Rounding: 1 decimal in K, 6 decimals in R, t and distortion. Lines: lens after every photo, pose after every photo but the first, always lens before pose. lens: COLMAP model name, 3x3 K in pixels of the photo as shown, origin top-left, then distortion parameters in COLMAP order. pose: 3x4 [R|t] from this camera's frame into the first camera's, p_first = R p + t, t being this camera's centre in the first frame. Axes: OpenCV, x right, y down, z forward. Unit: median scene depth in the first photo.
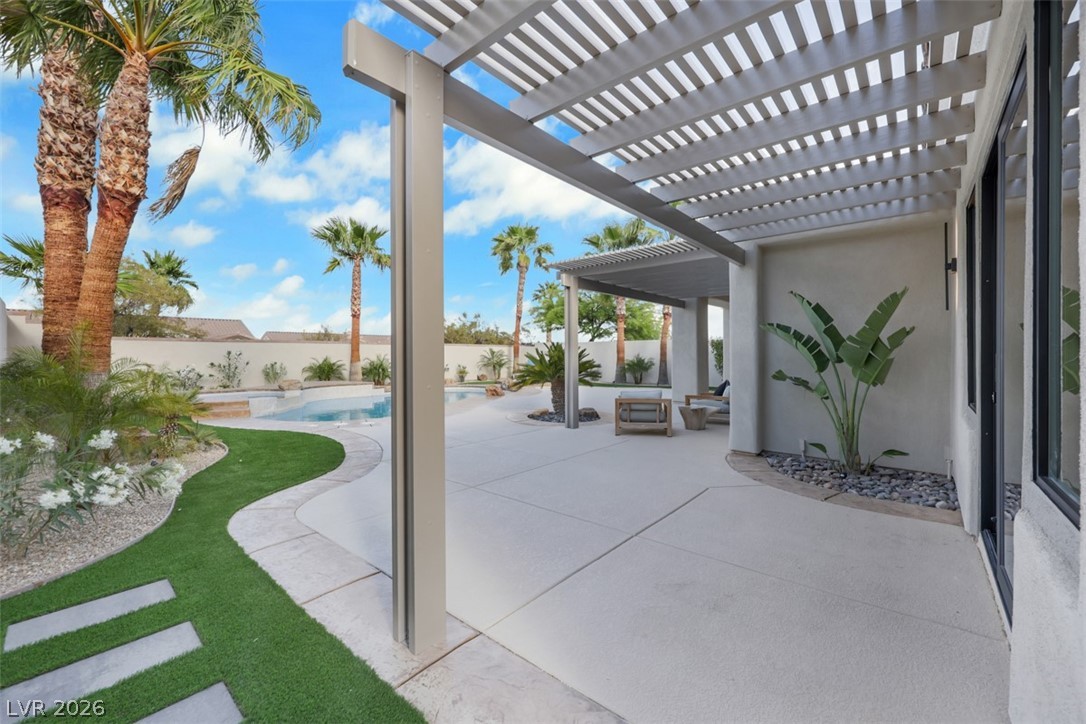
lens RADIAL K [[441.4, 0, 537.6], [0, 441.4, 362.3], [0, 0, 1]] dist [-0.000158, -0.000037]
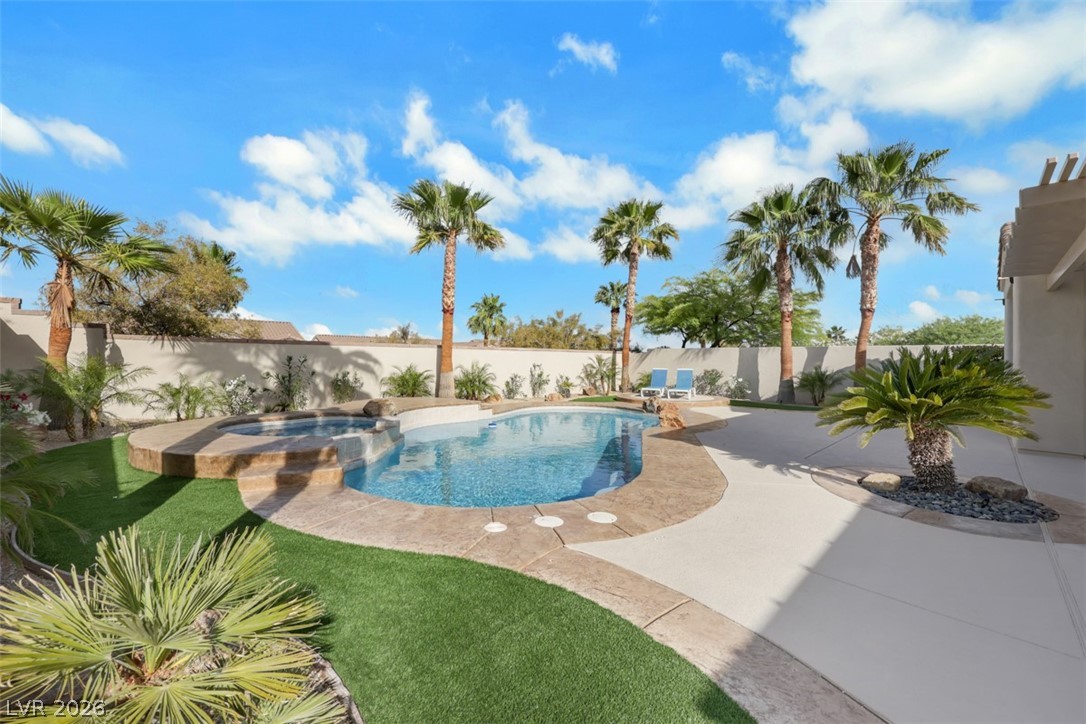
lens RADIAL K [[441.4, 0, 545.4], [0, 441.4, 364.2], [0, 0, 1]] dist [-0.000158, -0.000037]
pose [[0.998623, 0.011578, -0.051170, -0.187594], [-0.012017, 0.999893, -0.008298, -0.008570], [0.051068, 0.008901, 0.998656, 0.229796]]
